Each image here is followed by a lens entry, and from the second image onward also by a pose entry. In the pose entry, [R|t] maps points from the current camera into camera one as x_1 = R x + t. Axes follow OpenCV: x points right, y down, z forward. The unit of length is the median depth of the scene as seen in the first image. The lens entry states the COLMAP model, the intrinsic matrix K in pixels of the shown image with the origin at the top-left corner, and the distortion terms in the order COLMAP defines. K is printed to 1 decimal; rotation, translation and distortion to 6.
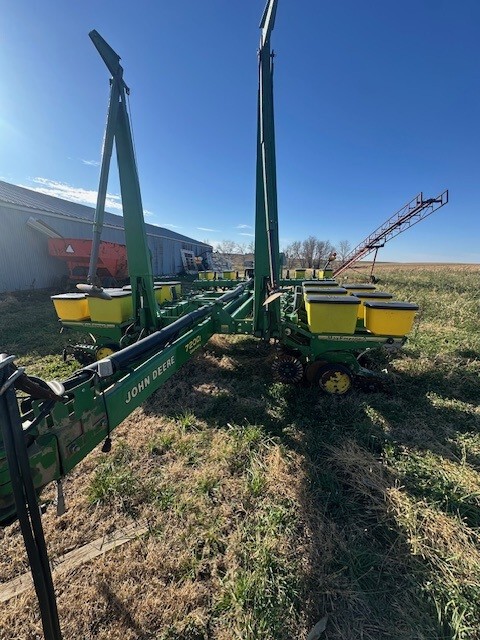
lens RADIAL K [[252.1, 0, 231.2], [0, 252.1, 317.9], [0, 0, 1]] dist [-0.000879, 0.000036]
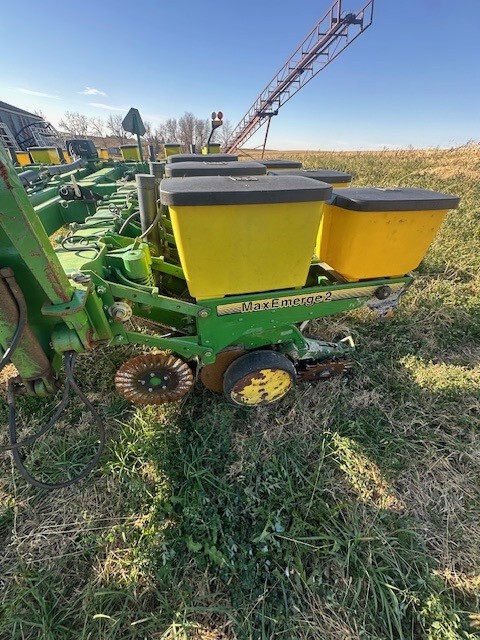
lens RADIAL K [[264.0, 0, 237.2], [0, 264.0, 311.6], [0, 0, 1]] dist [-0.001664, -0.000287]
pose [[0.902499, -0.222996, 0.368468, 0.217268], [0.089617, 0.934030, 0.345770, -0.041561], [-0.421266, -0.279036, 0.862945, 0.618838]]
